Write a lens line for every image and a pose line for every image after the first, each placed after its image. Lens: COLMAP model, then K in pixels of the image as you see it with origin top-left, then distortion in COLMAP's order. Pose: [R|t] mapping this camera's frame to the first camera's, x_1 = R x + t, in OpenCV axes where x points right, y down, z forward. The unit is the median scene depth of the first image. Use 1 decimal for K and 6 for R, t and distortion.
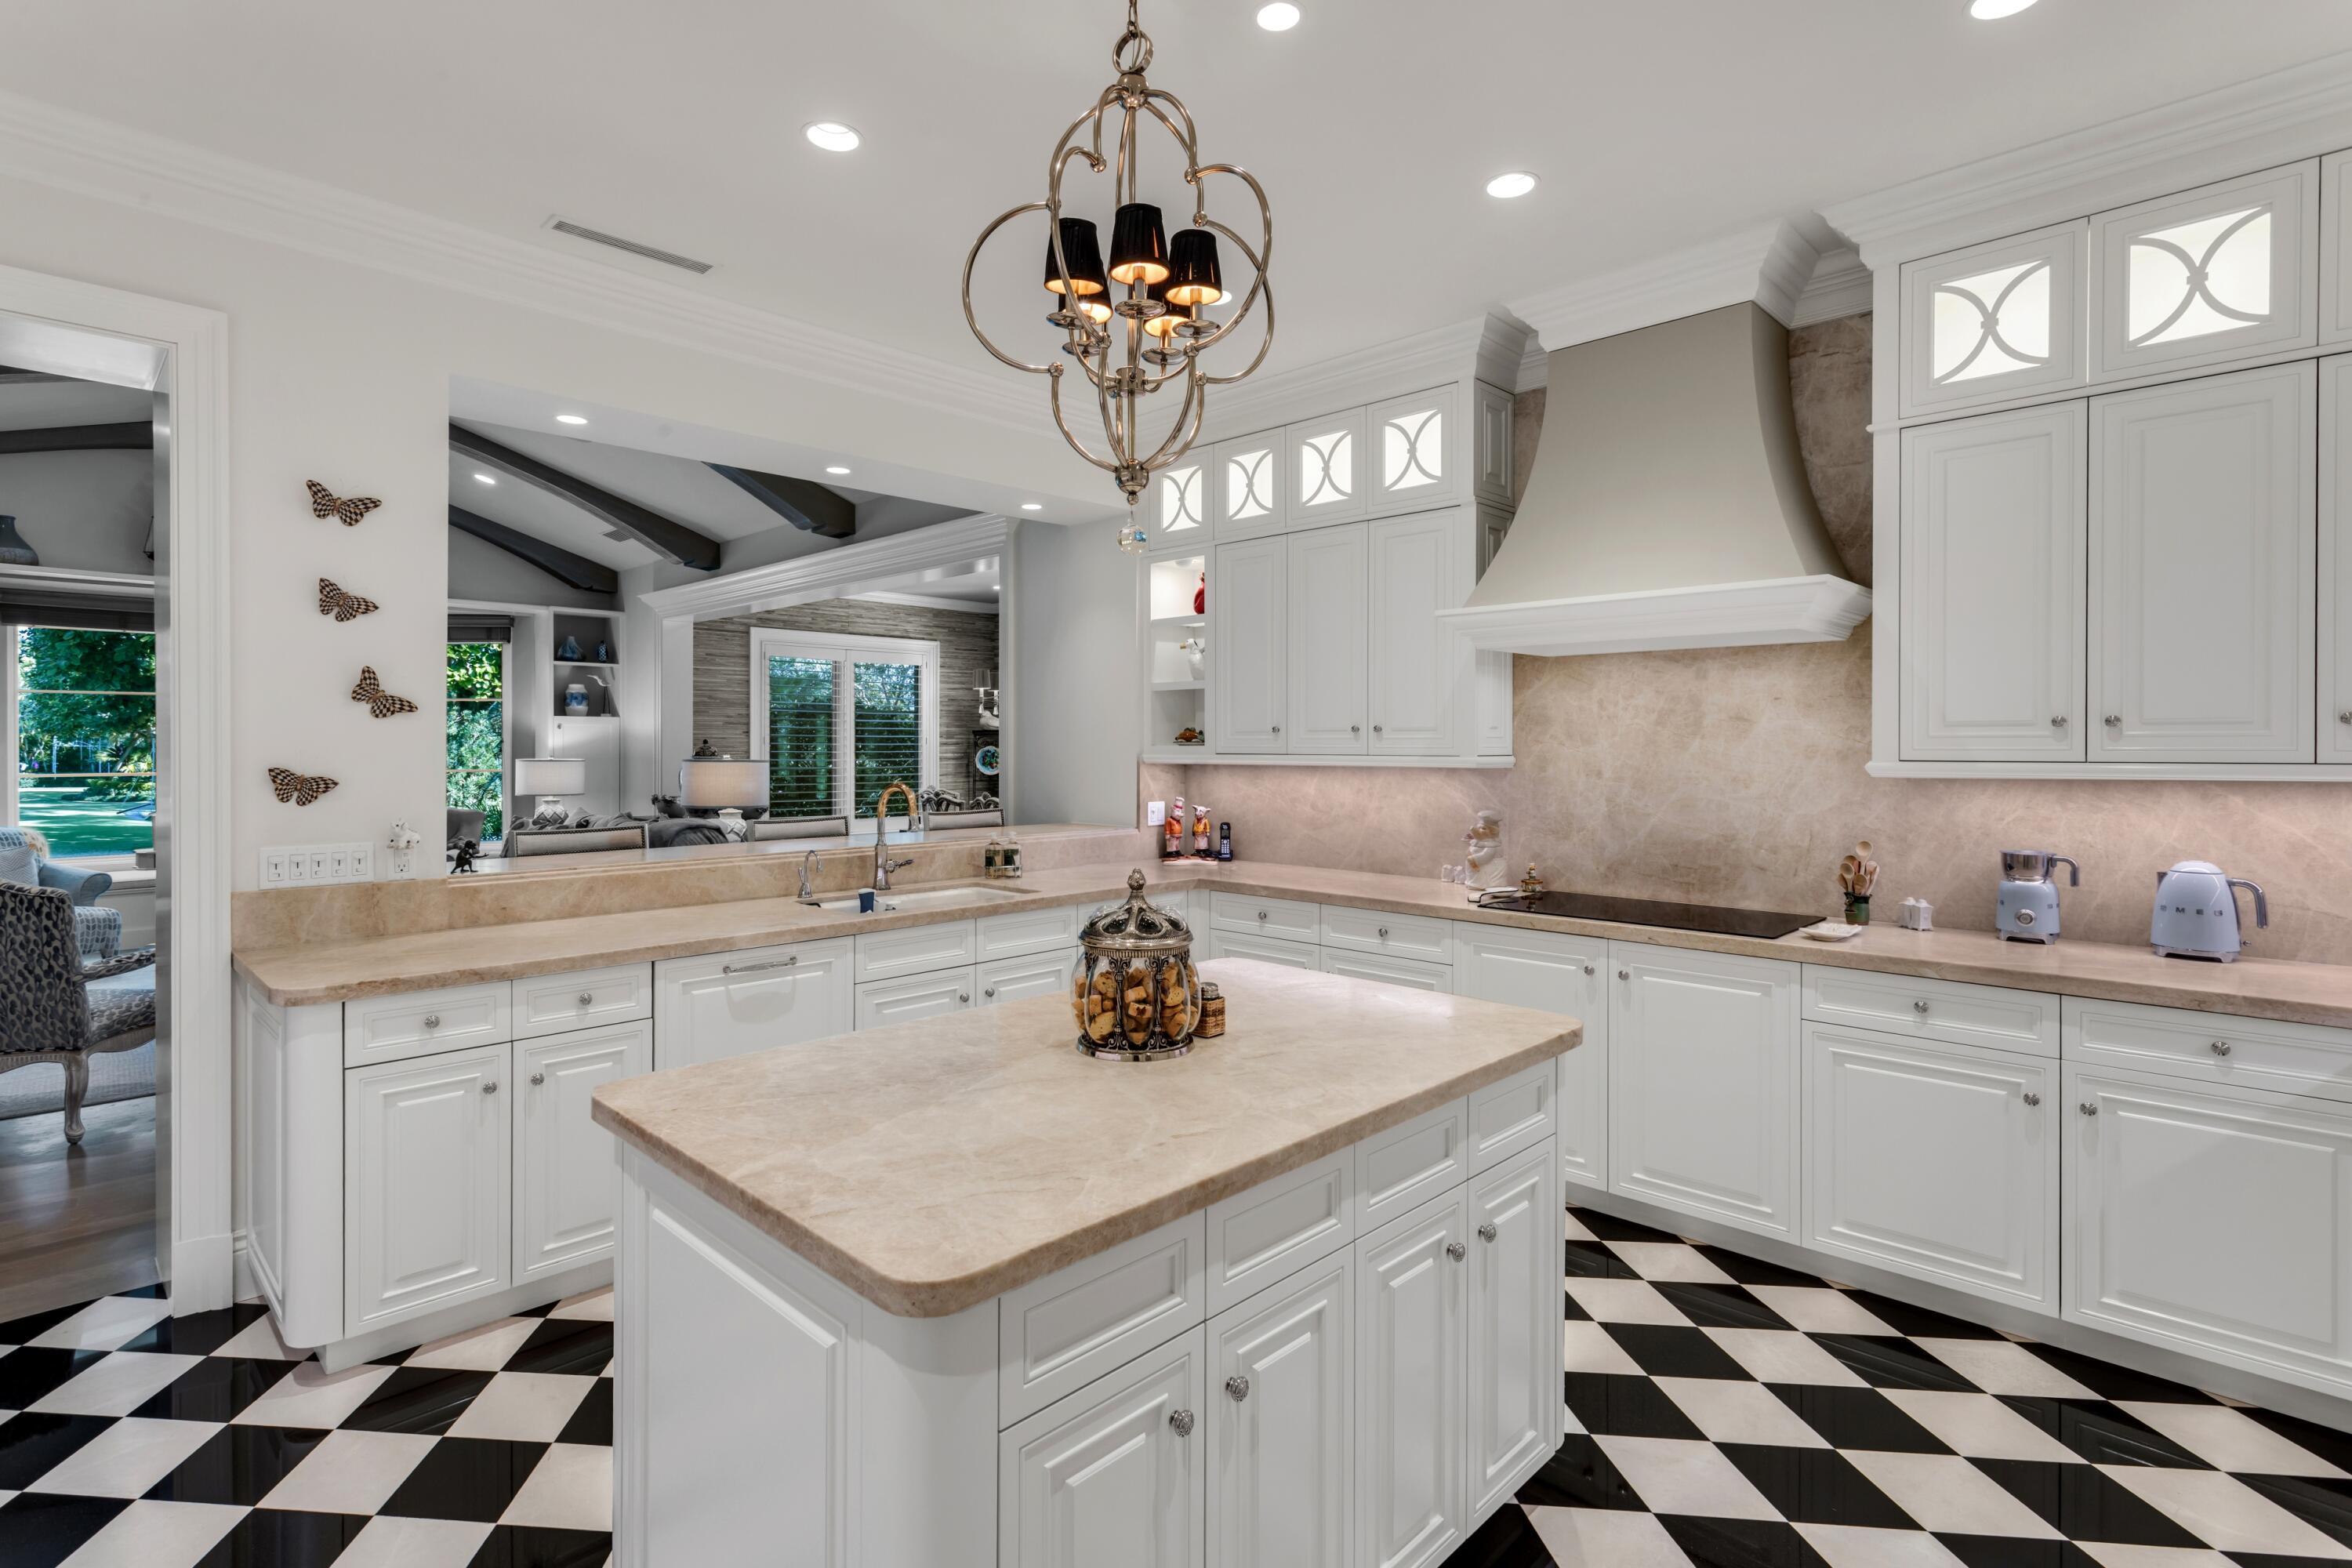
lens RADIAL K [[1140.2, 0, 1174.0], [0, 1140.2, 735.8], [0, 0, 1]] dist [0.043016, 0.000562]
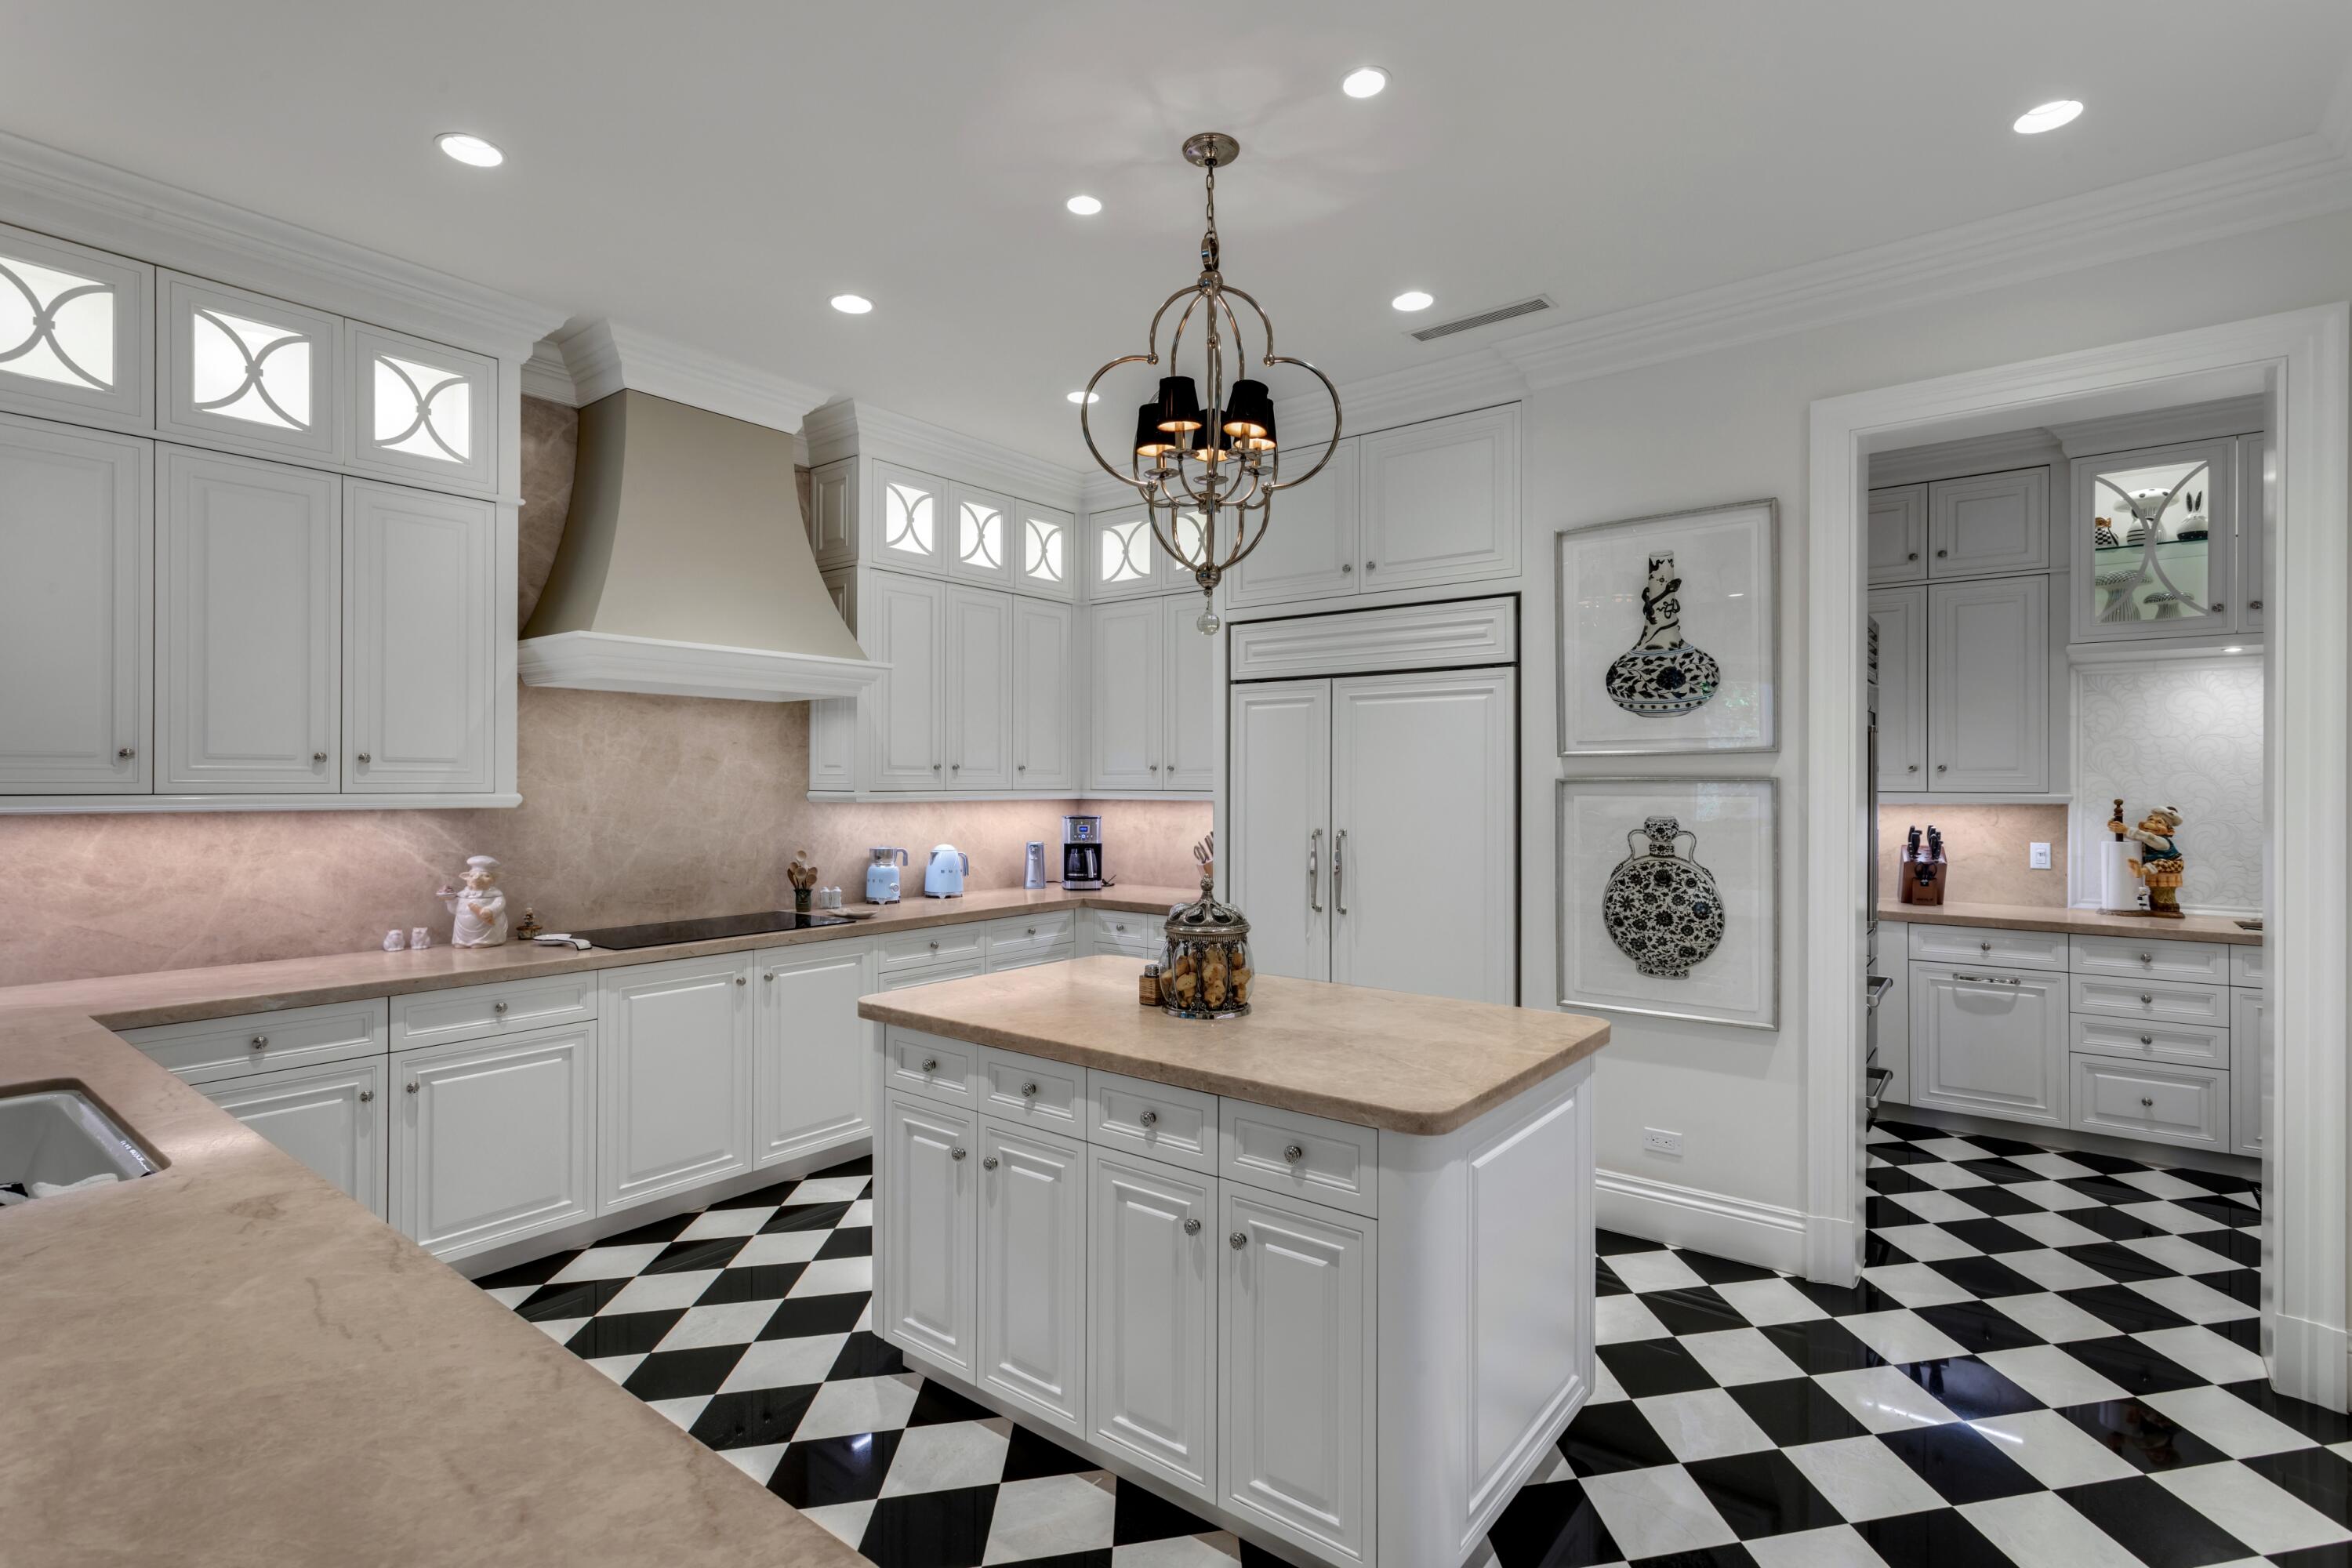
lens RADIAL K [[1112.6, 0, 1176.0], [0, 1112.6, 784.0], [0, 0, 1]] dist [-0.053354, 0.021184]
pose [[-0.109564, 0.001503, 0.993979, -0.674855], [-0.004236, 0.999989, -0.001979, 0.011592], [-0.993971, -0.004427, -0.109557, 0.628472]]
